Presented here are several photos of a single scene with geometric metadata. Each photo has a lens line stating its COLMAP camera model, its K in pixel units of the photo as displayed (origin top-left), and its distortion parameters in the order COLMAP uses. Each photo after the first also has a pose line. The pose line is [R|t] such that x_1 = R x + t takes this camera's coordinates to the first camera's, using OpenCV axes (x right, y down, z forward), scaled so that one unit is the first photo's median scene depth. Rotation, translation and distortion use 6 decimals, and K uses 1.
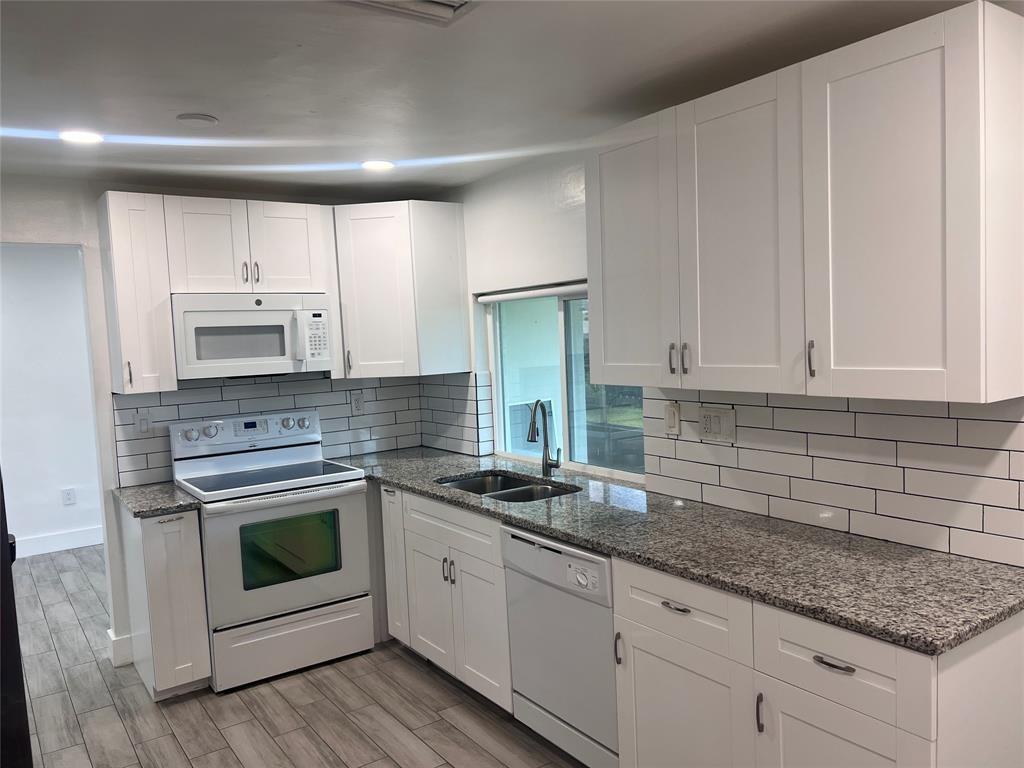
lens RADIAL K [[768.5, 0, 508.2], [0, 768.5, 387.5], [0, 0, 1]] dist [0.049904, -0.059572]
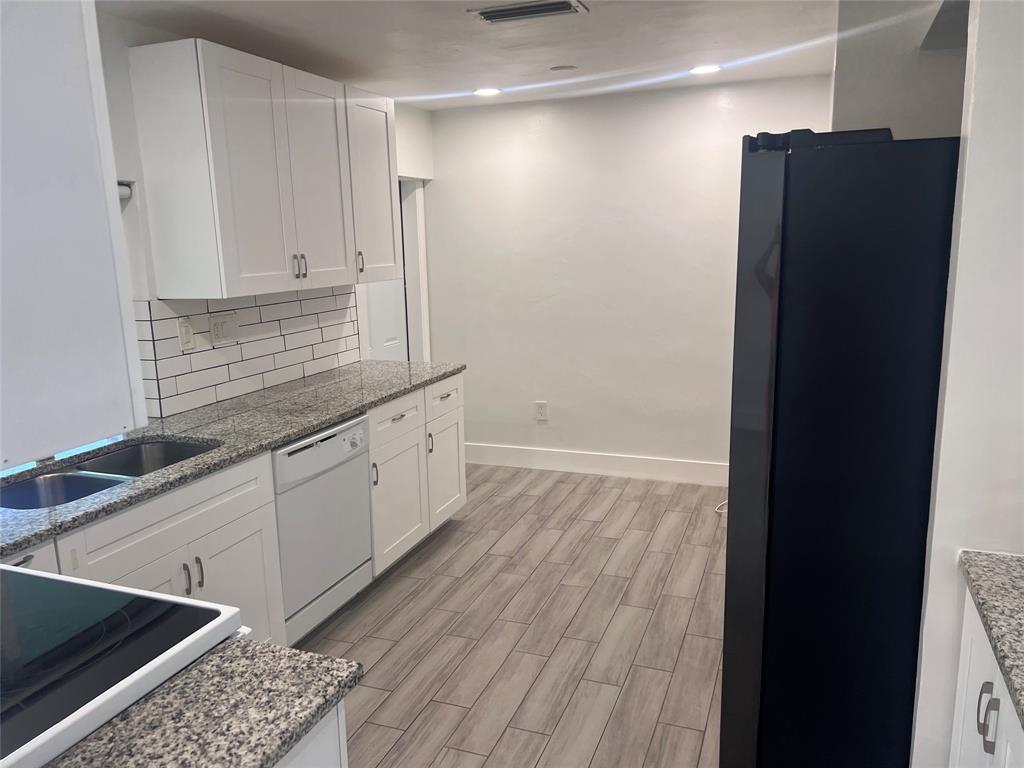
lens RADIAL K [[768.5, 0, 510.9], [0, 768.5, 382.7], [0, 0, 1]] dist [0.049904, -0.059572]
pose [[-0.555934, -0.101362, 0.825023, -0.720894], [0.106298, 0.975719, 0.191504, -0.039139], [-0.824402, 0.194162, -0.531661, 0.973096]]
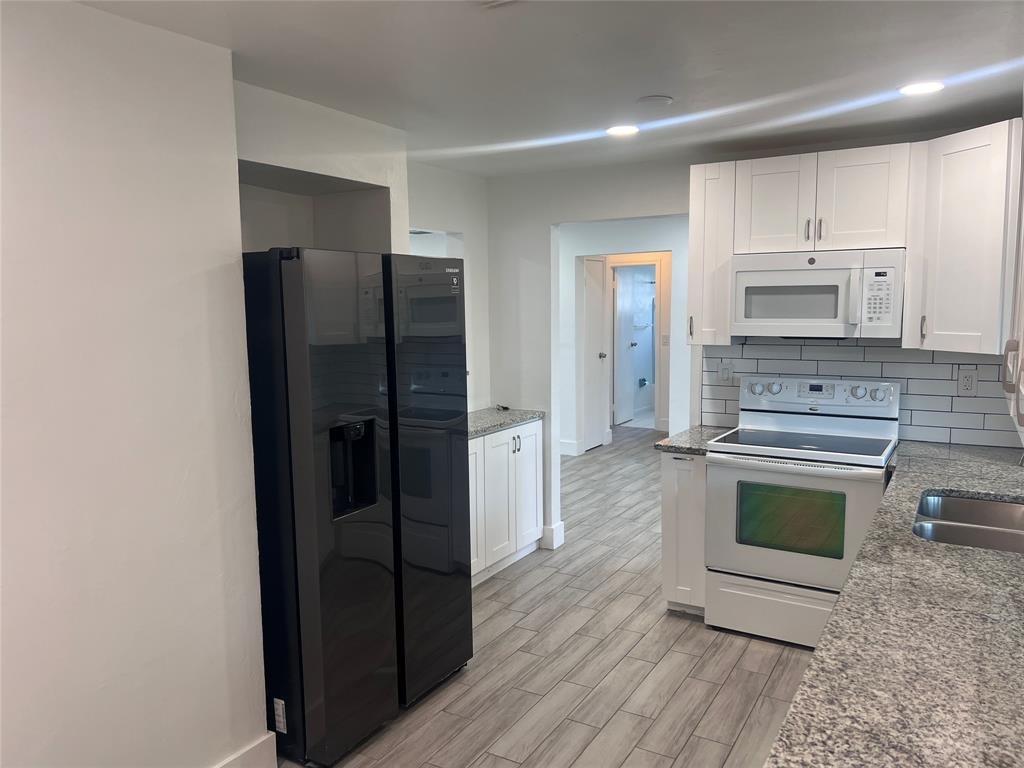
lens RADIAL K [[768.5, 0, 504.4], [0, 768.5, 384.9], [0, 0, 1]] dist [0.049904, -0.059572]
pose [[0.405447, 0.137103, -0.903778, 0.414392], [-0.070064, 0.990441, 0.118818, -0.046426], [0.911429, 0.015148, 0.411178, 0.266340]]
